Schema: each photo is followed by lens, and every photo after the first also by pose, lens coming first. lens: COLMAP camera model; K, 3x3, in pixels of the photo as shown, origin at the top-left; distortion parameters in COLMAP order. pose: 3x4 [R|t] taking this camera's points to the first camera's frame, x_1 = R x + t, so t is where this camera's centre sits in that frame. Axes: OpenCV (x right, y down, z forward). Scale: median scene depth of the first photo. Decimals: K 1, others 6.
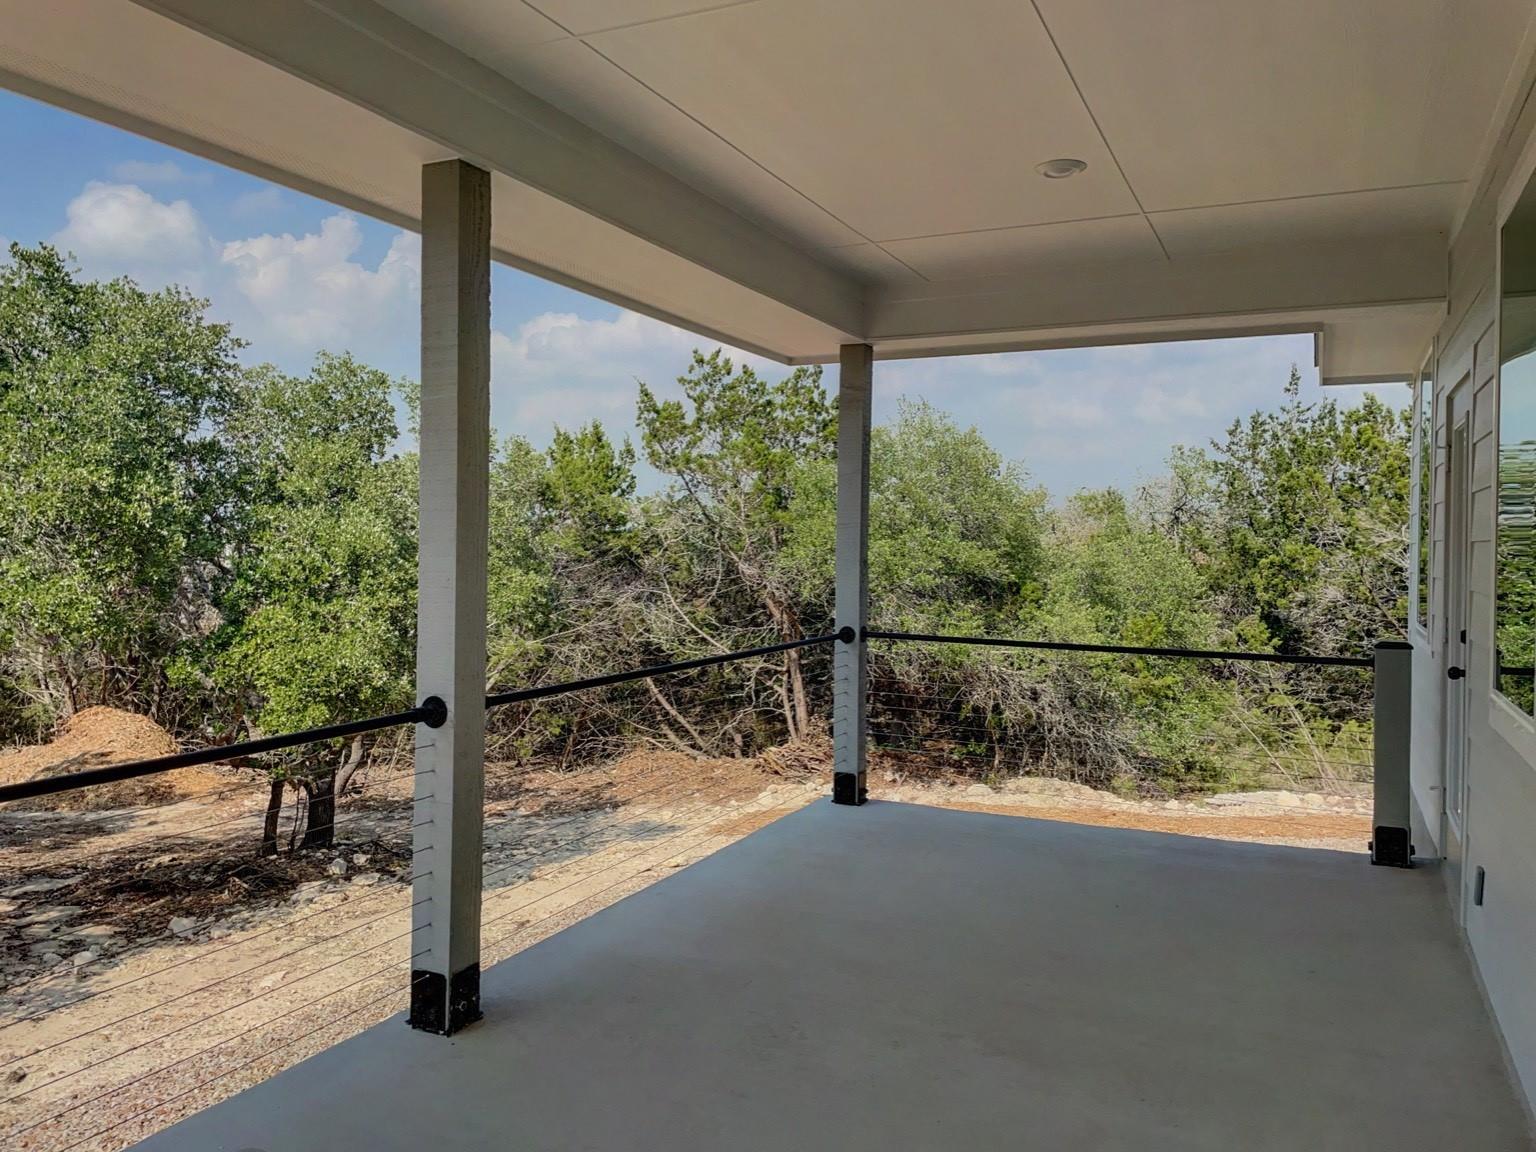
lens RADIAL K [[1149.0, 0, 764.1], [0, 1149.0, 547.1], [0, 0, 1]] dist [0.095165, -0.126139]
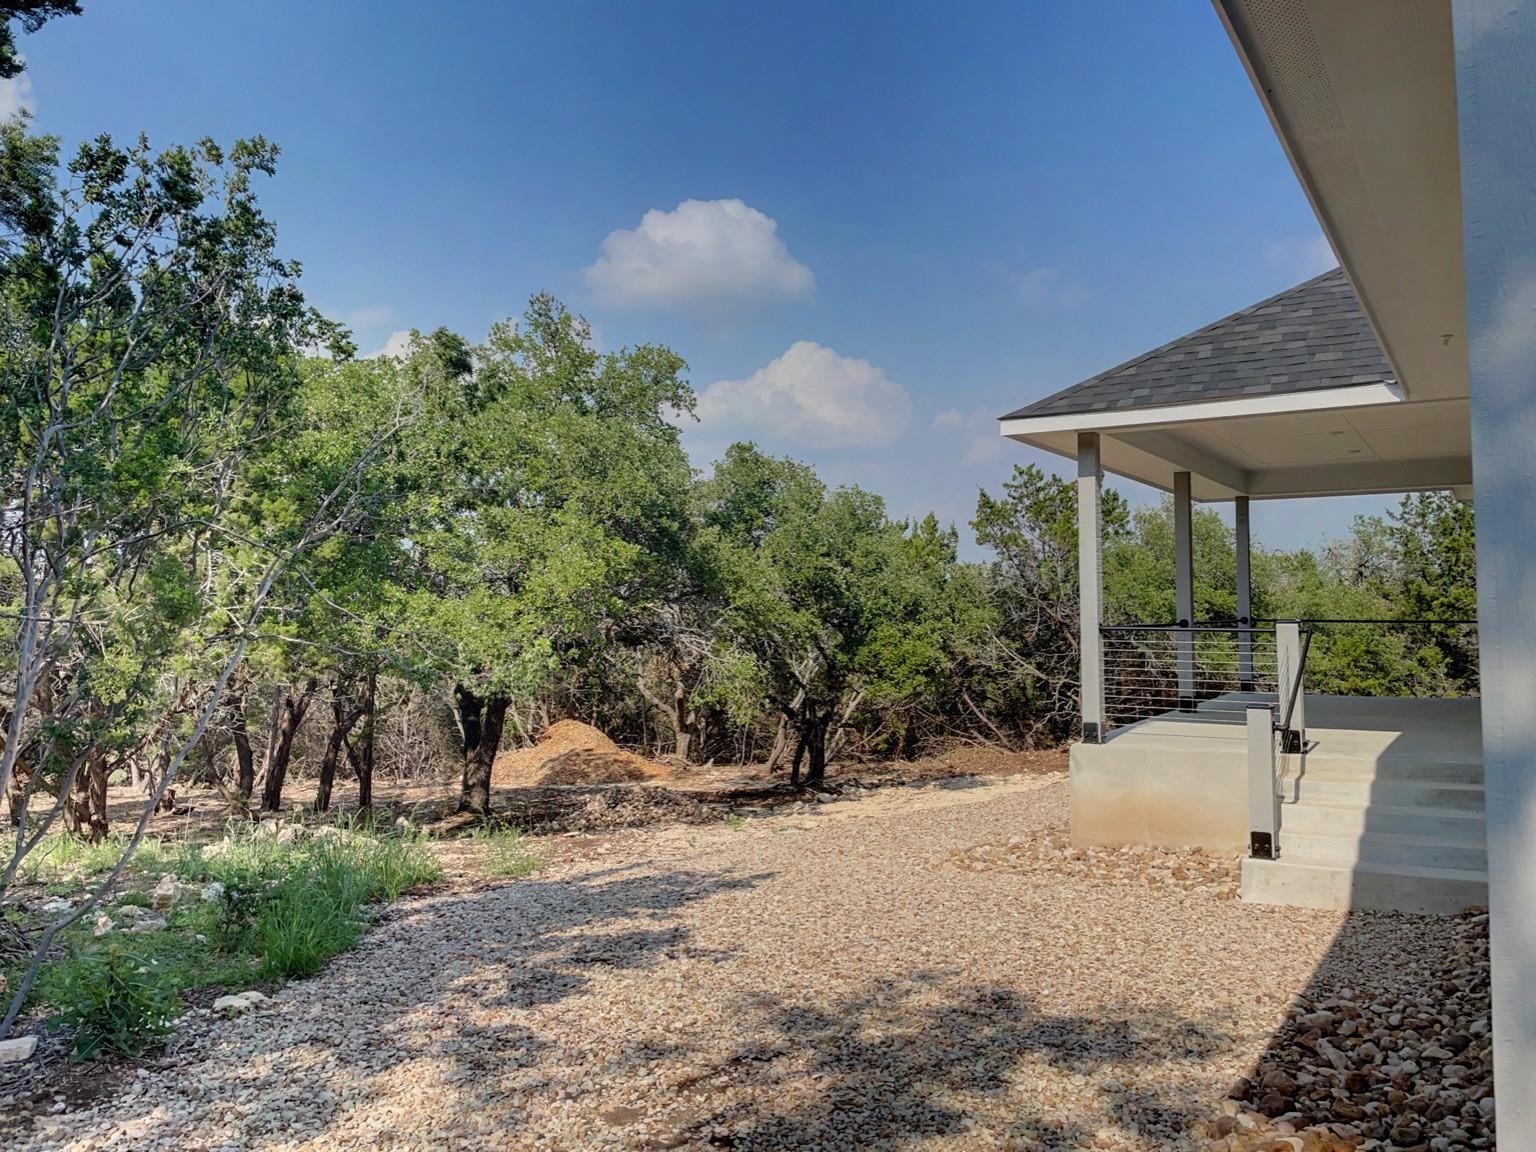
lens RADIAL K [[1149.0, 0, 764.1], [0, 1149.0, 547.1], [0, 0, 1]] dist [0.095165, -0.126139]
pose [[0.993073, -0.024060, -0.115007, -0.187063], [0.017176, 0.998022, -0.060479, 0.016515], [0.116235, 0.058085, 0.991522, -0.439427]]
